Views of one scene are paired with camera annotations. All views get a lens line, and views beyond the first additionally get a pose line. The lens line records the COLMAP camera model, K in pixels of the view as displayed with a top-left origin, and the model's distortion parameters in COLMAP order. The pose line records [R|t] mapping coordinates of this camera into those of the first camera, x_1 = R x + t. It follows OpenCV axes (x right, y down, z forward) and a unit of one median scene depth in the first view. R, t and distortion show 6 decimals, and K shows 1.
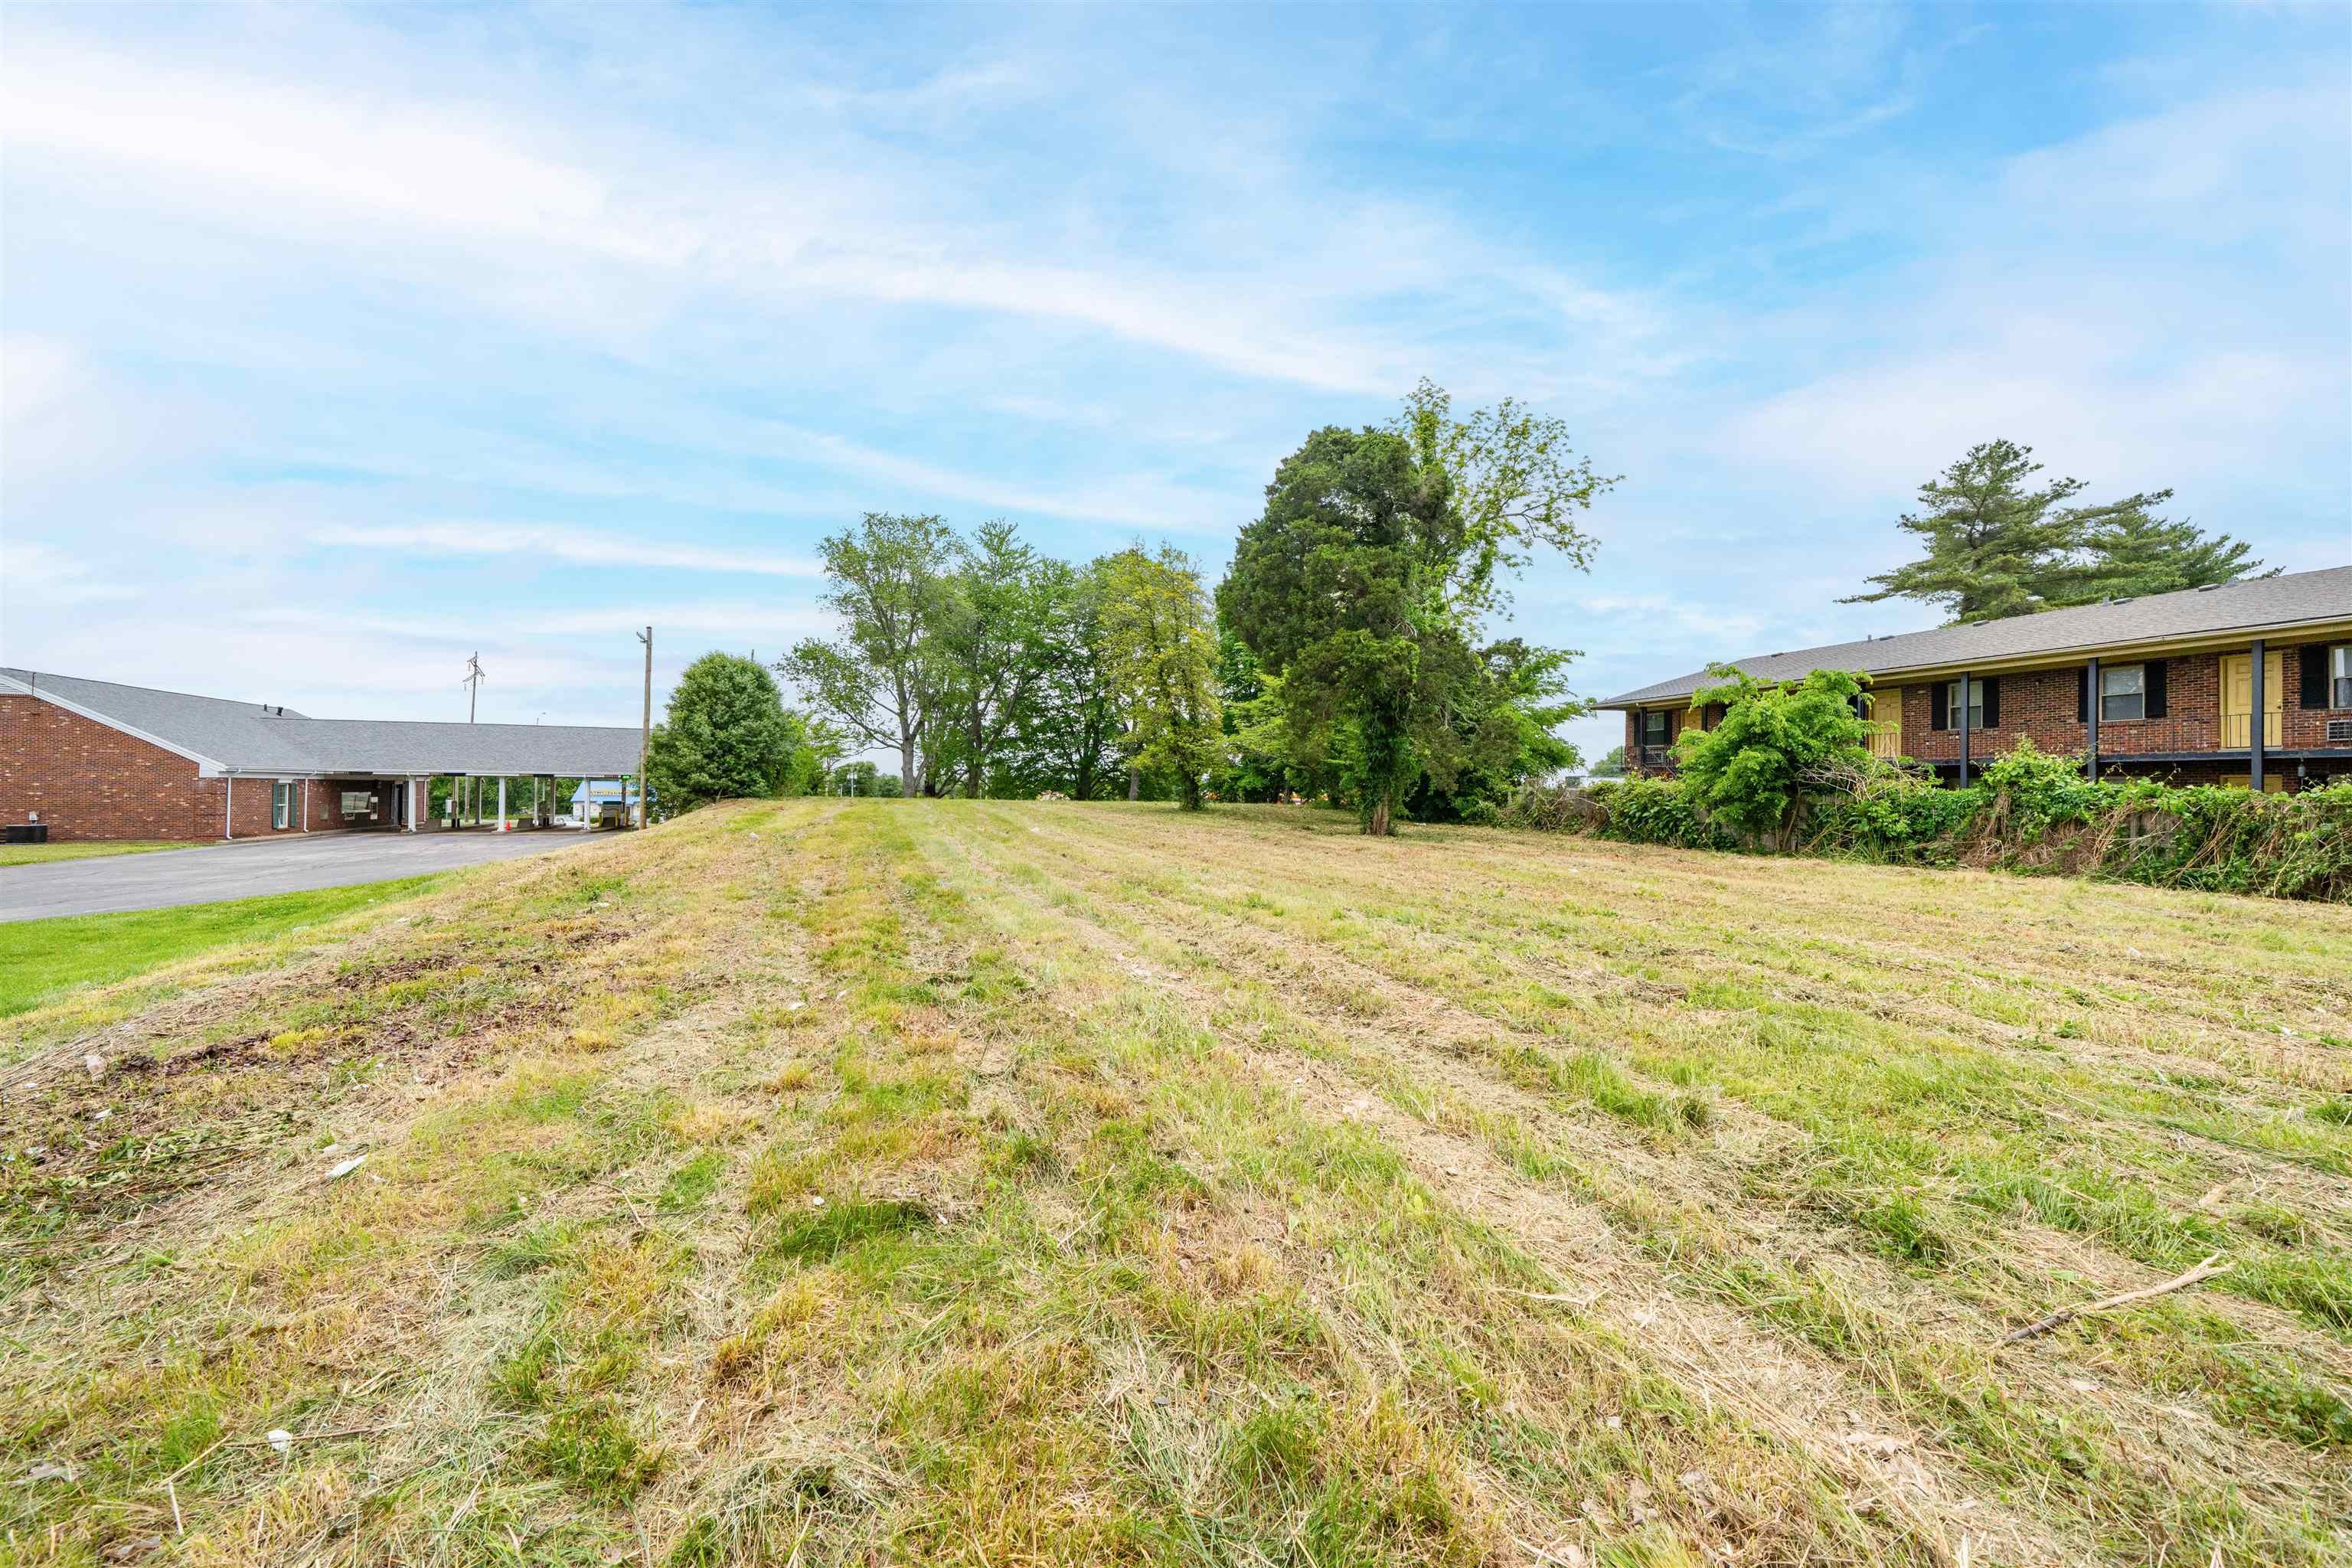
lens RADIAL K [[913.2, 0, 1174.5], [0, 913.2, 779.8], [0, 0, 1]] dist [-0.000499, -0.000548]
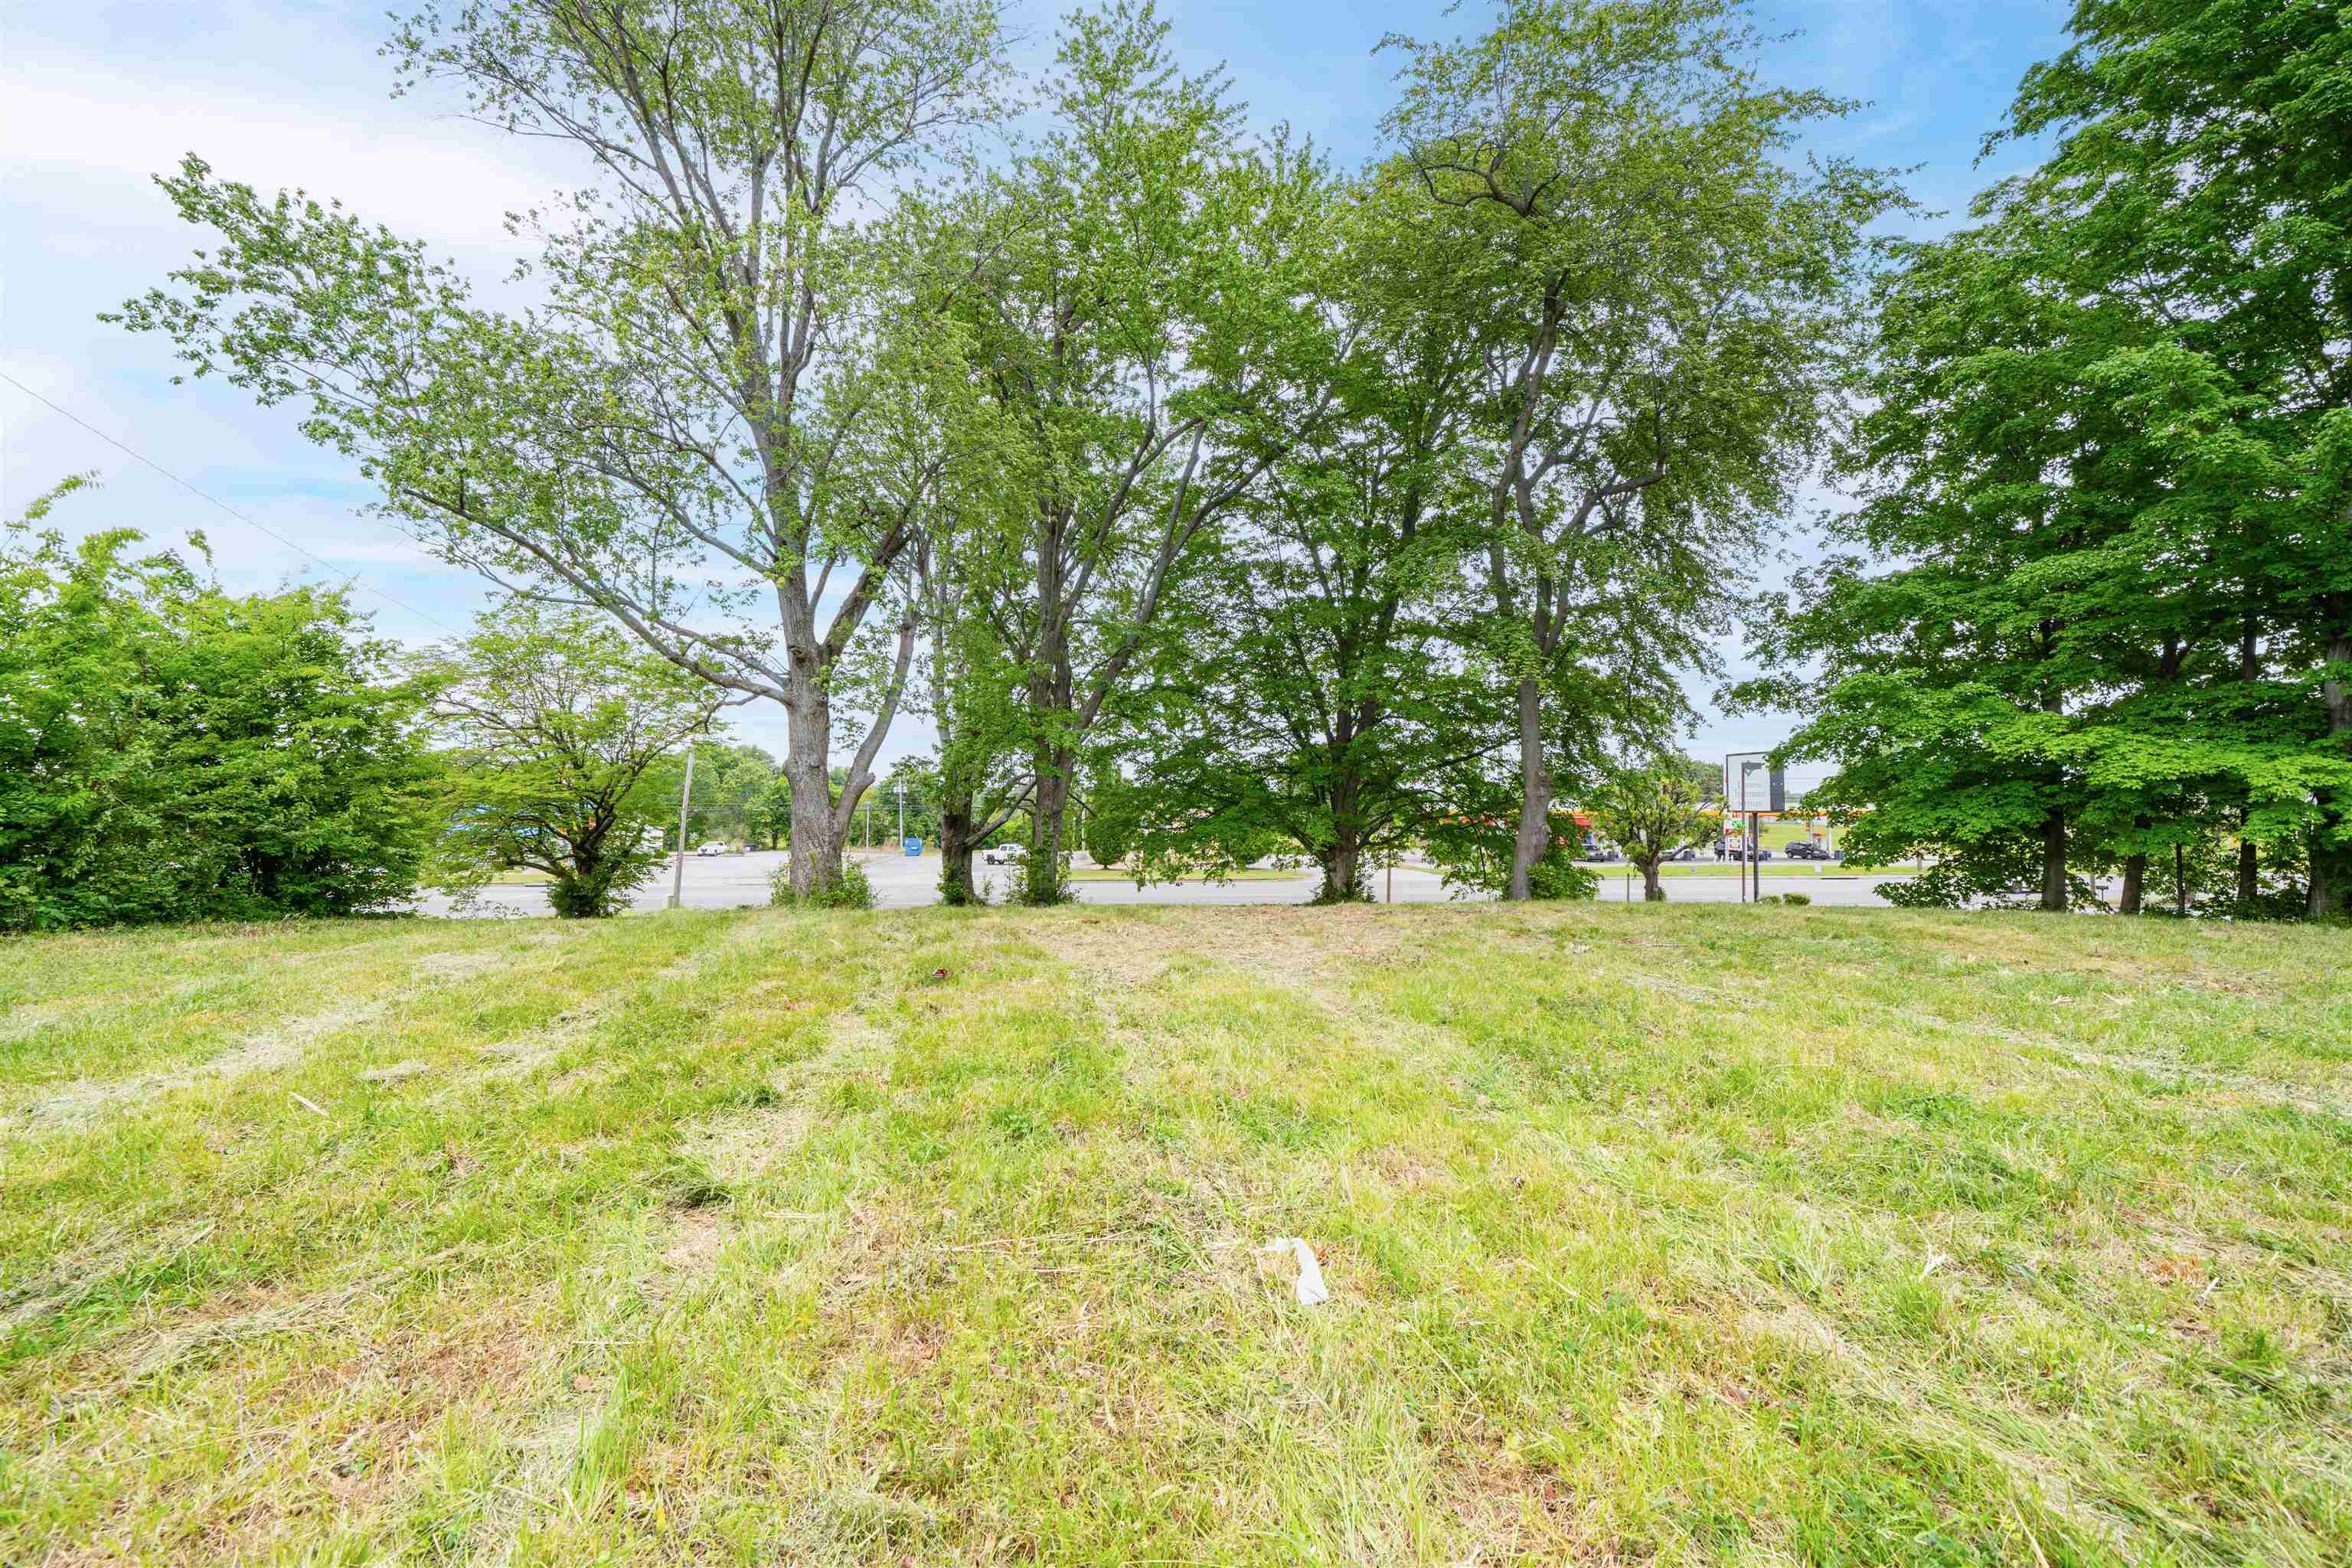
lens RADIAL K [[913.2, 0, 1170.1], [0, 913.2, 775.9], [0, 0, 1]] dist [-0.000499, -0.000548]
pose [[0.992980, -0.011325, -0.117743, -0.174345], [0.009874, 0.999868, -0.012902, -0.005264], [0.117874, 0.011649, 0.992960, 0.865926]]
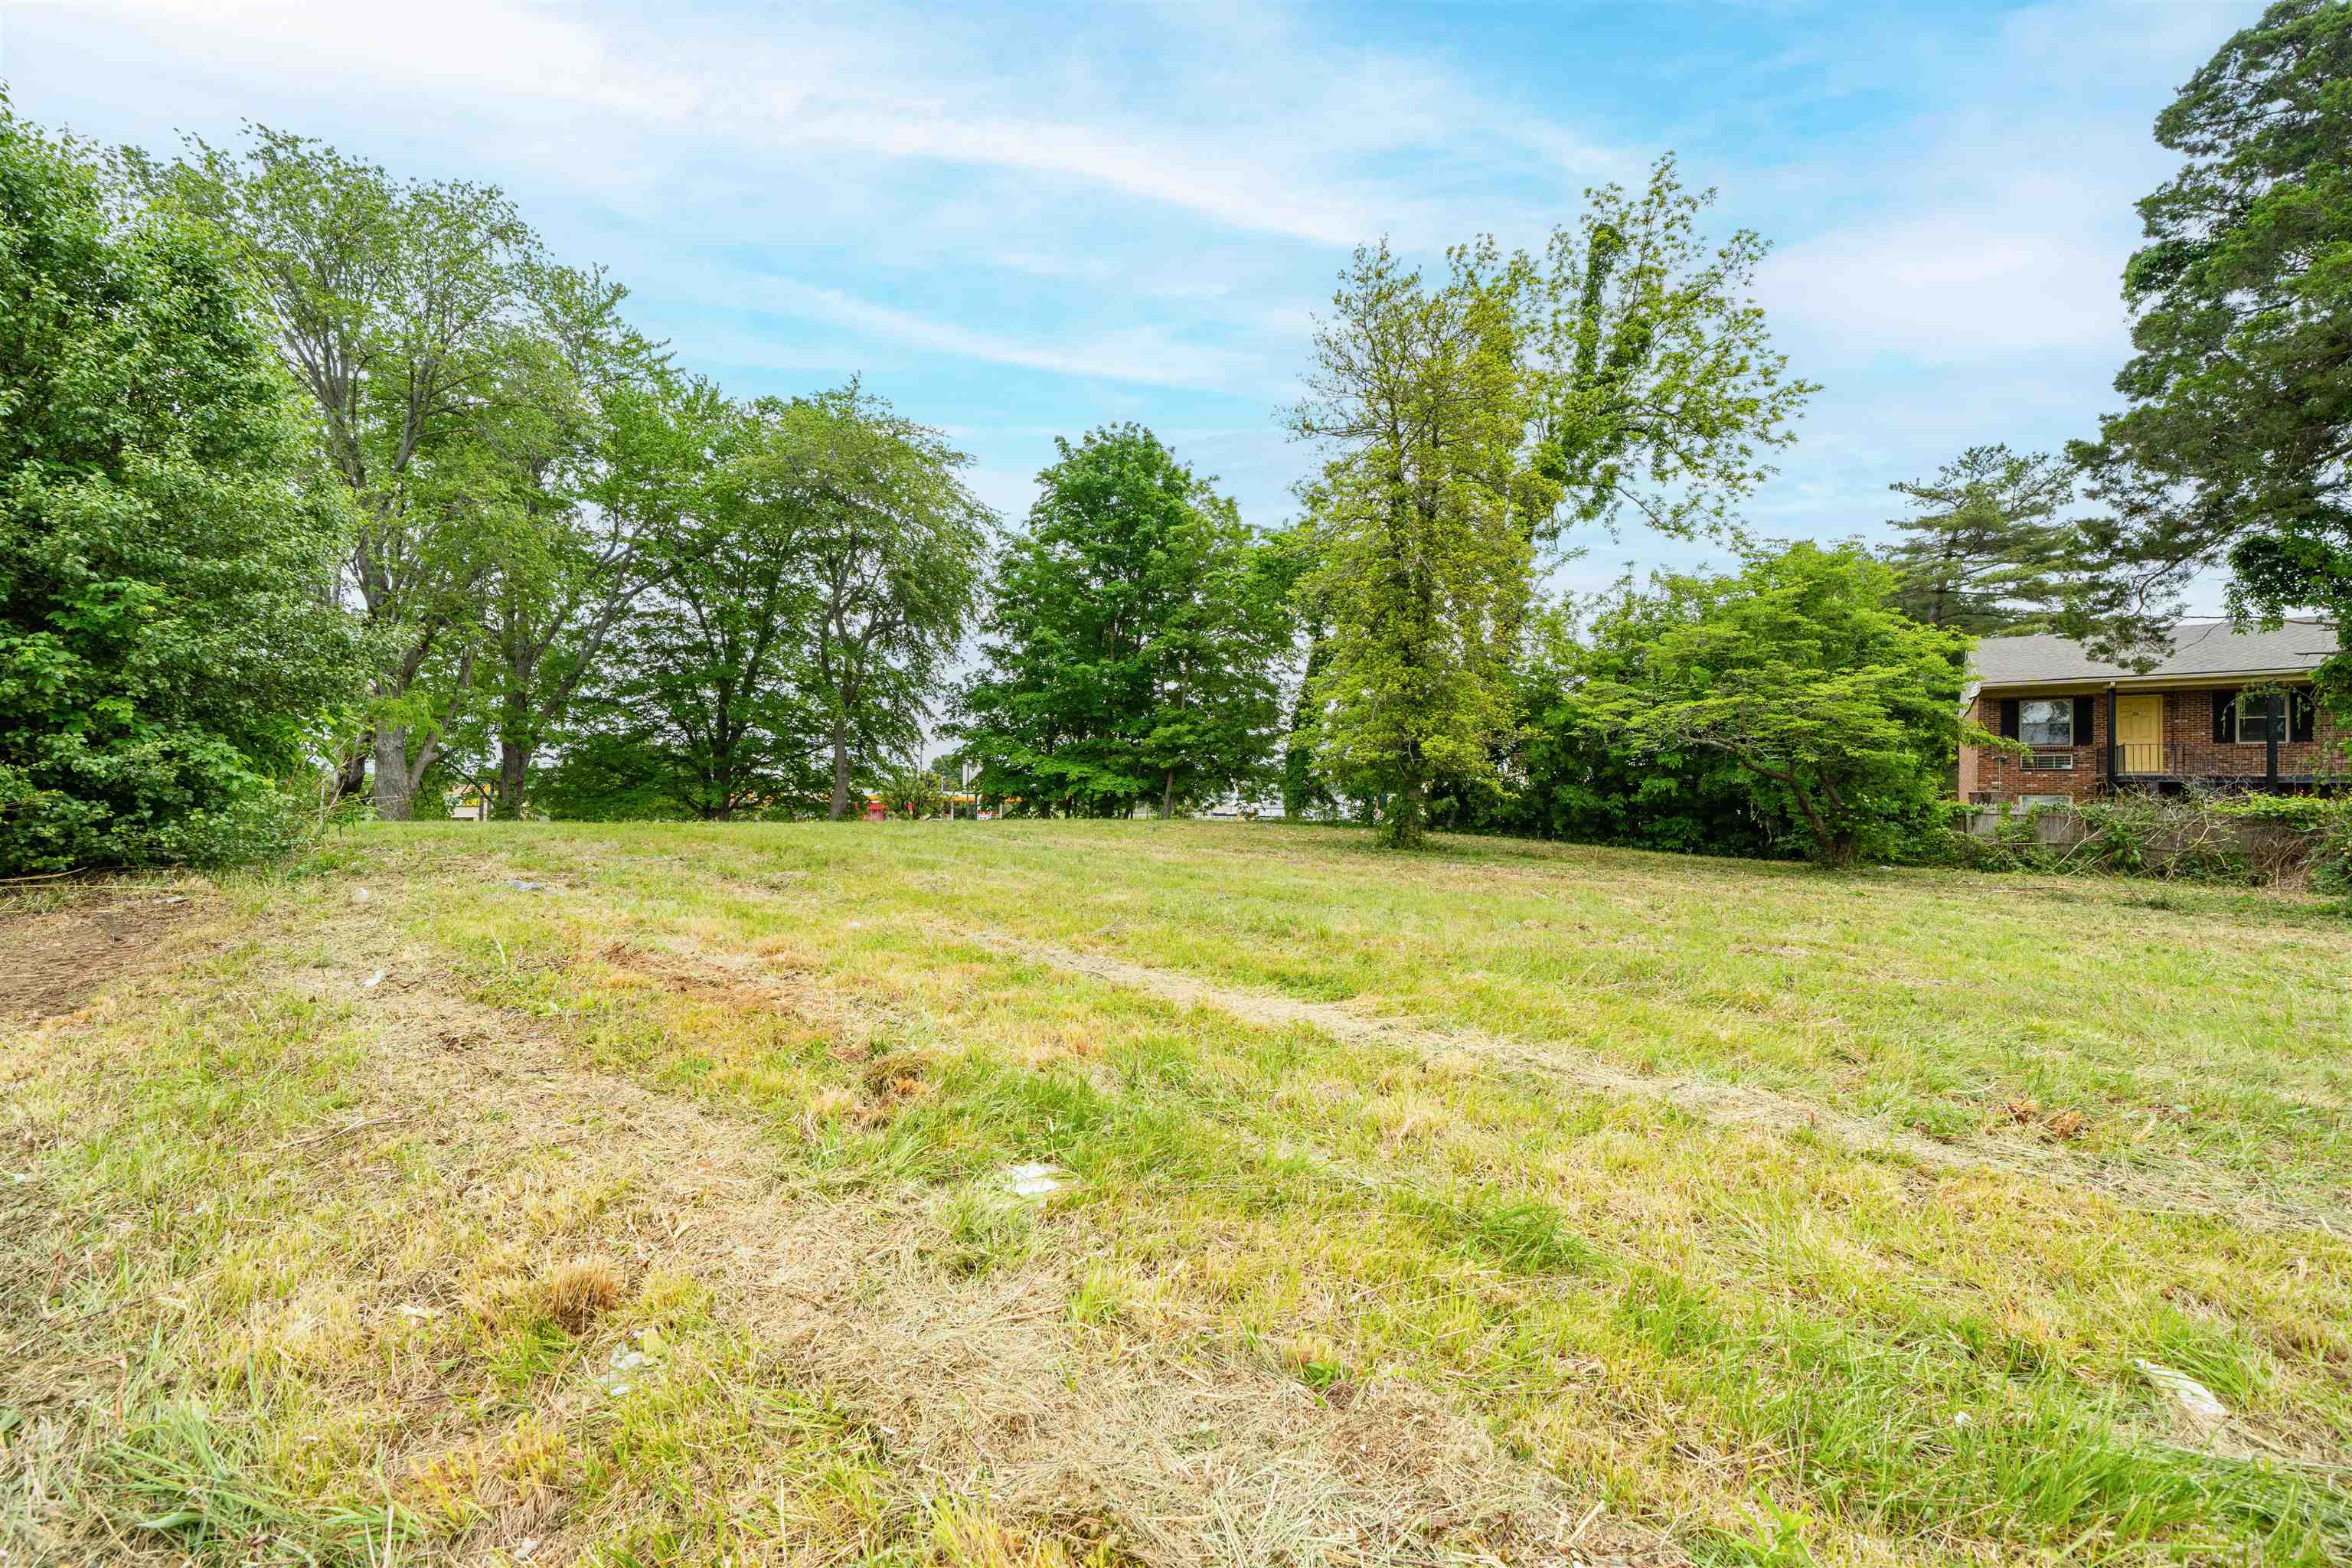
lens RADIAL K [[913.2, 0, 1163.9], [0, 913.2, 783.5], [0, 0, 1]] dist [-0.000499, -0.000548]
pose [[0.822239, 0.006688, 0.569103, -0.276998], [-0.010894, 0.999933, 0.003988, -0.001074], [-0.569038, -0.009478, 0.822257, 0.498560]]
